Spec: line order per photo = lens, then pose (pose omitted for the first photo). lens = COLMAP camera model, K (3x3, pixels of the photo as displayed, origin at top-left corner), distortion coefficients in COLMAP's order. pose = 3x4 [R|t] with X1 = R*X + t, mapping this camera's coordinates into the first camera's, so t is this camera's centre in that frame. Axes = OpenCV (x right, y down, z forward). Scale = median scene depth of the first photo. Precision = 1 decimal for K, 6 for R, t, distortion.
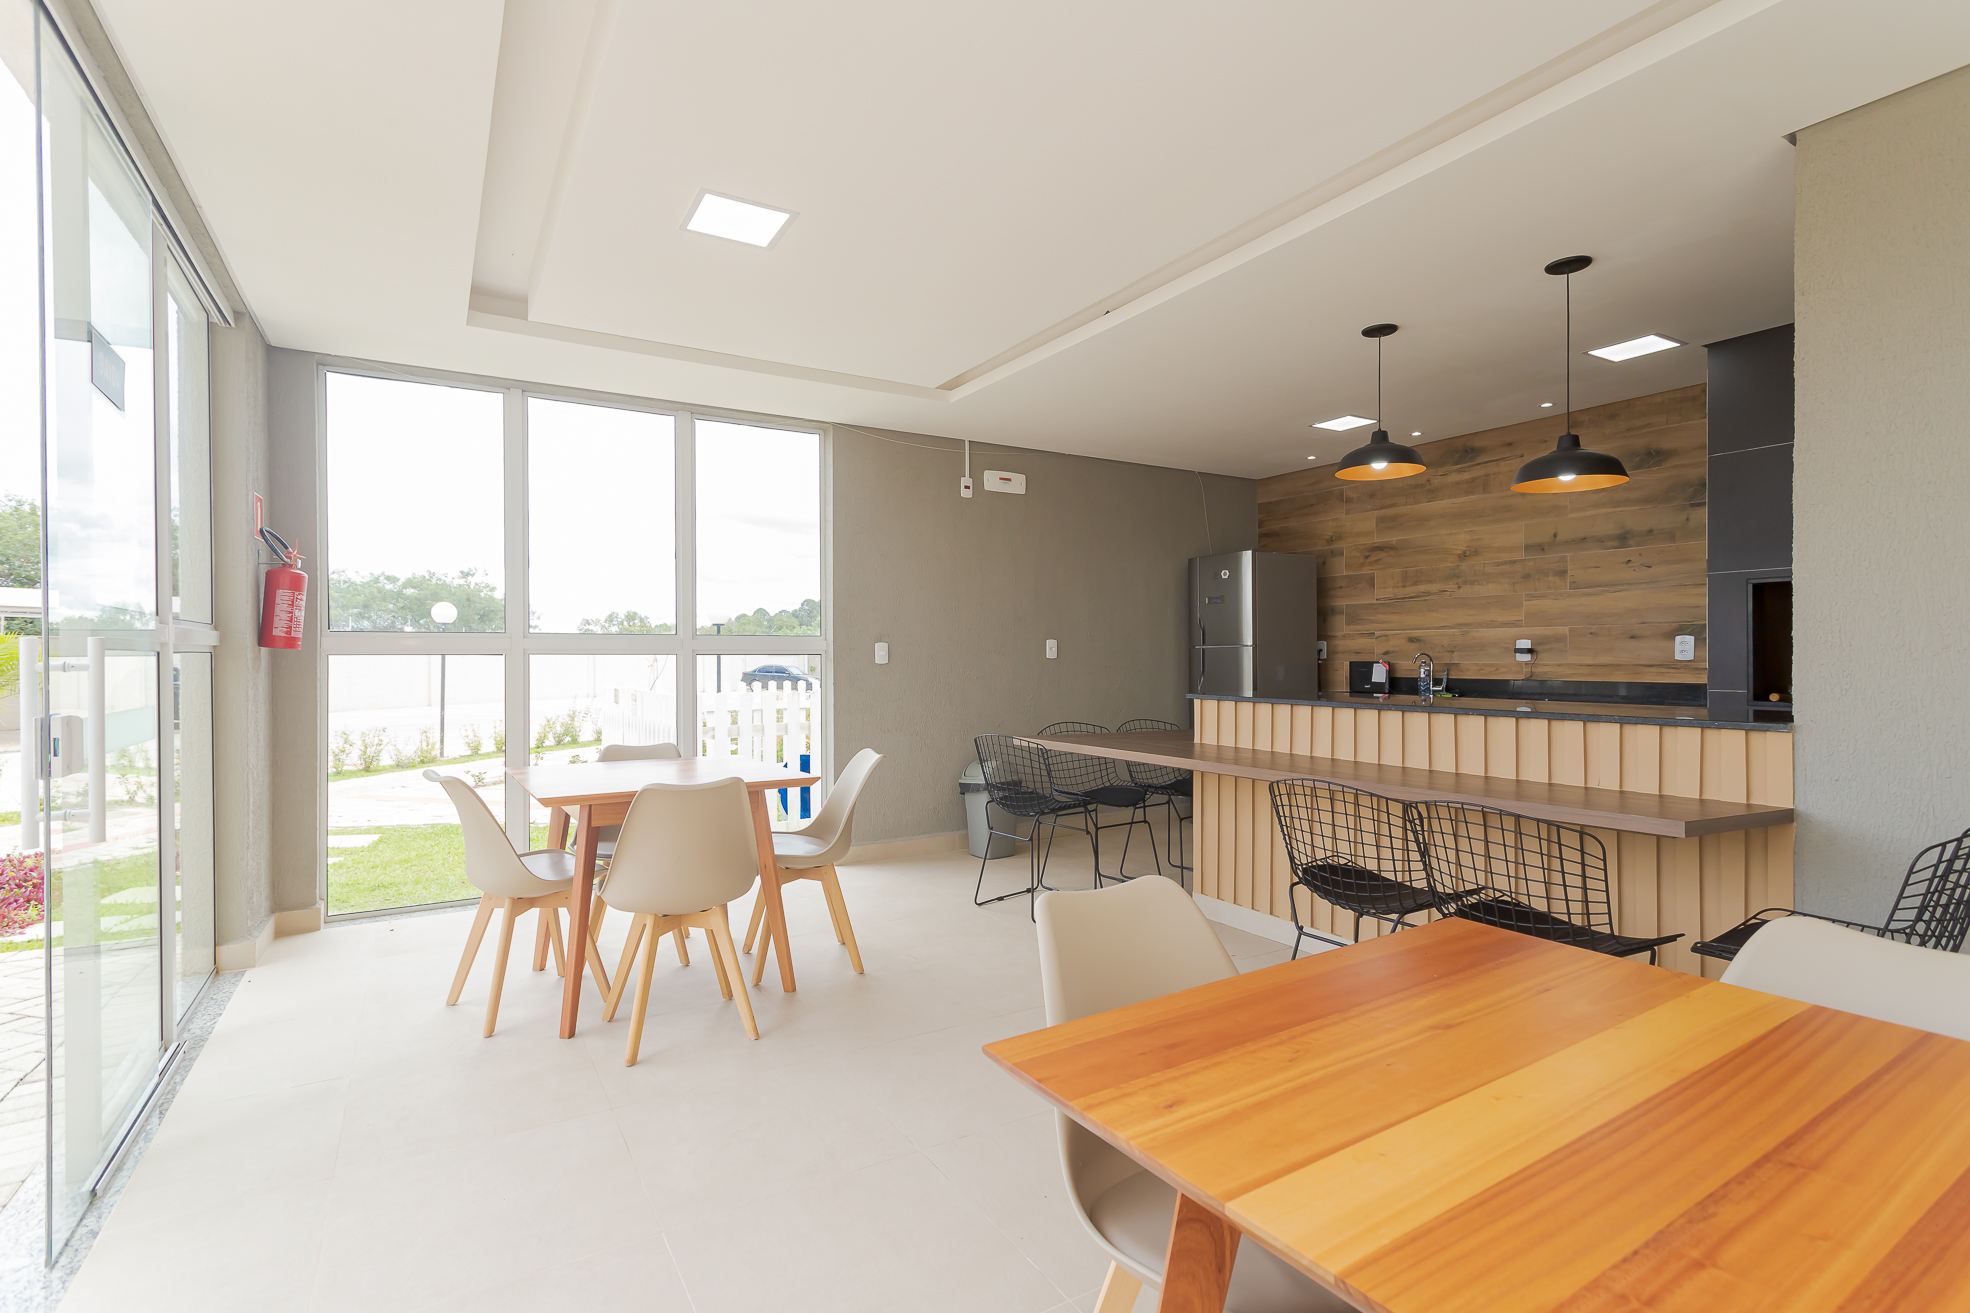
lens RADIAL K [[920.2, 0, 978.3], [0, 920.2, 656.9], [0, 0, 1]] dist [0.005271, 0.000016]
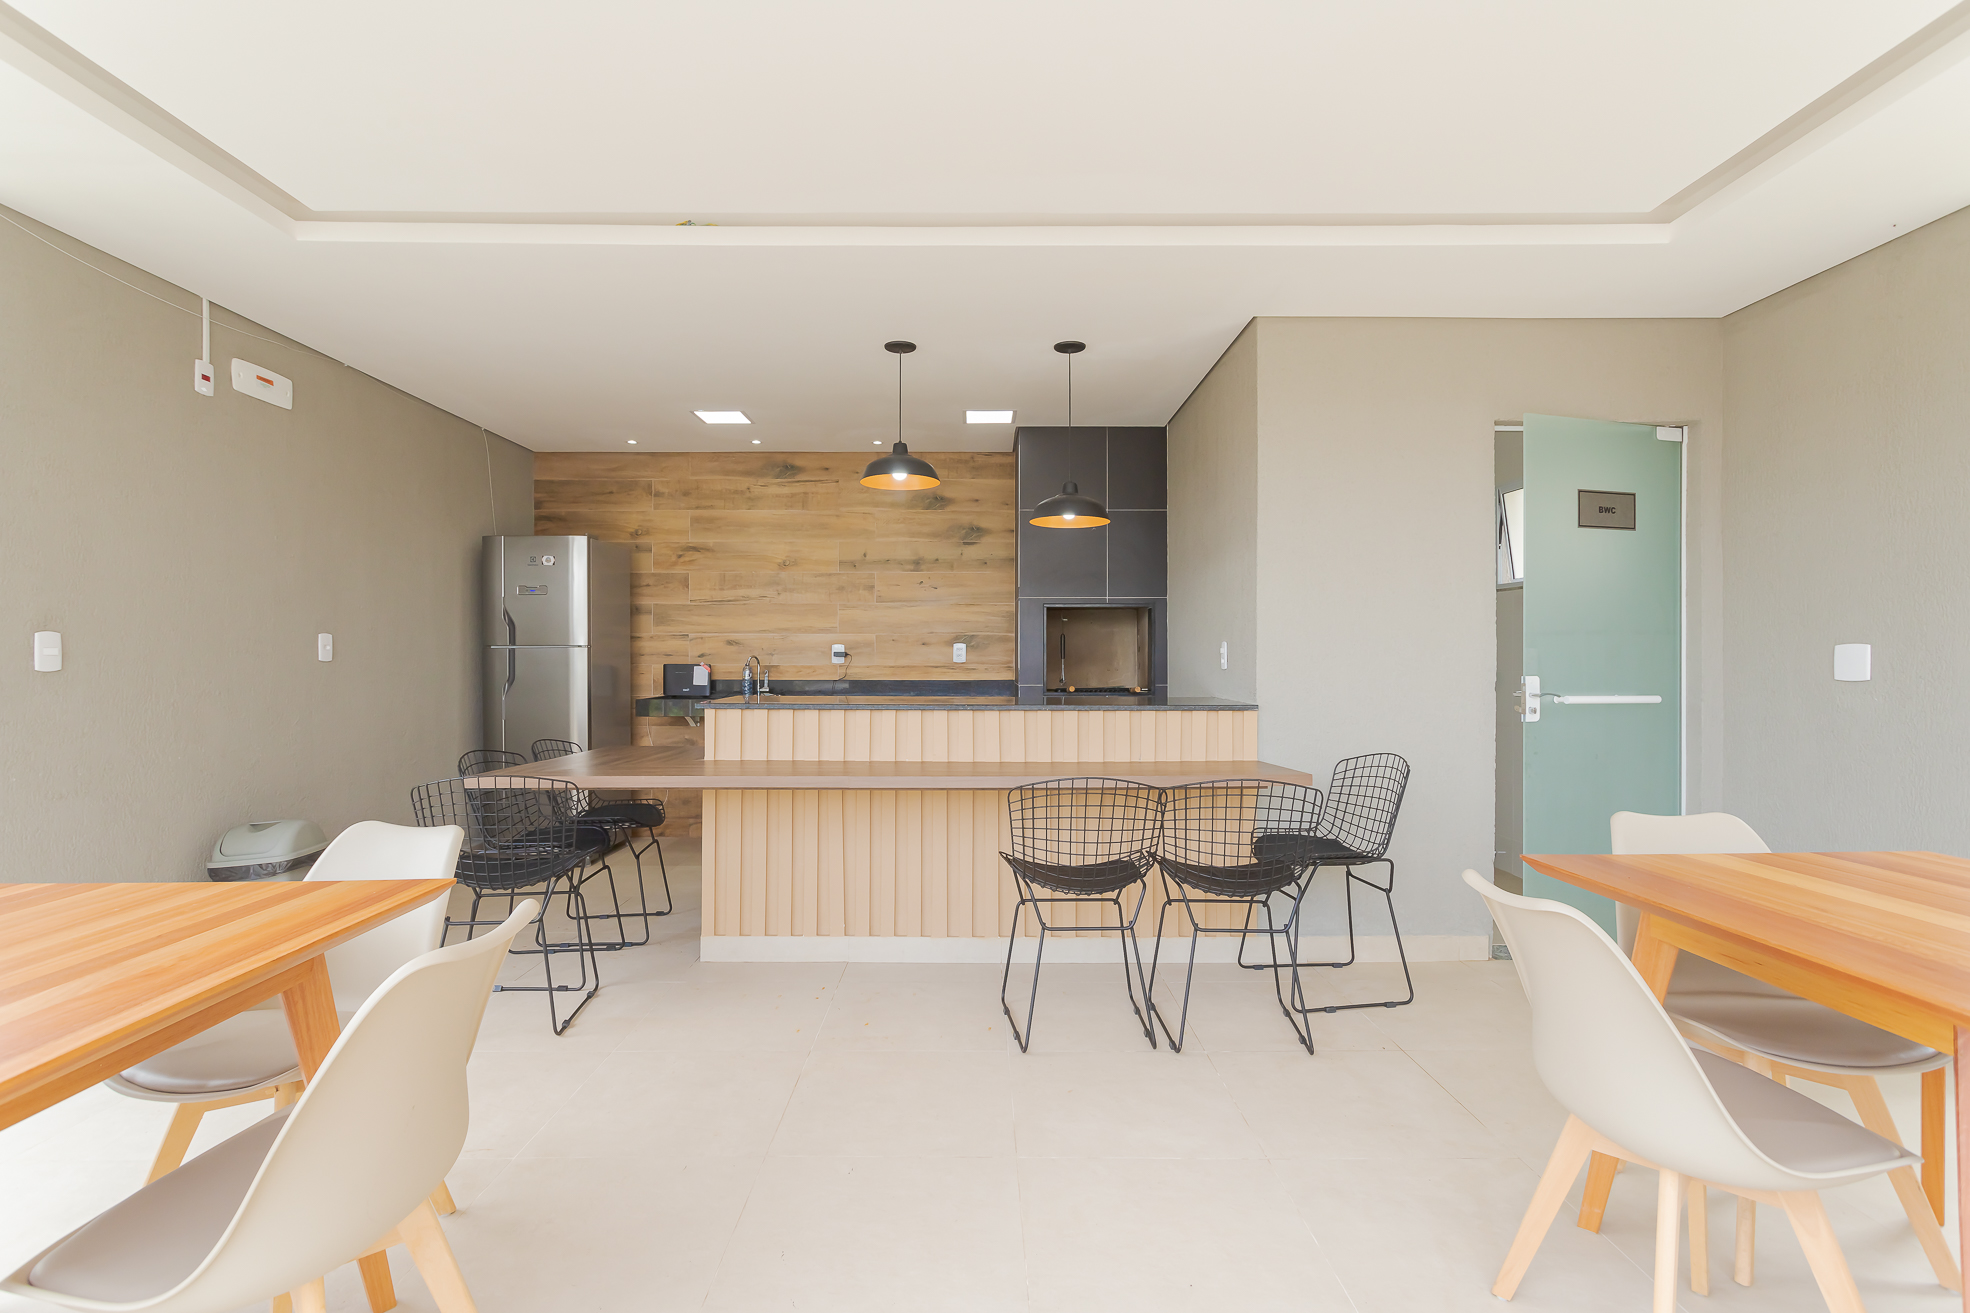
lens RADIAL K [[920.2, 0, 979.0], [0, 920.2, 659.1], [0, 0, 1]] dist [0.005271, 0.000016]
pose [[0.519421, 0.001328, 0.854517, -0.266685], [-0.002010, 0.999998, -0.000332, -0.000635], [-0.854516, -0.001545, 0.519423, 0.252102]]
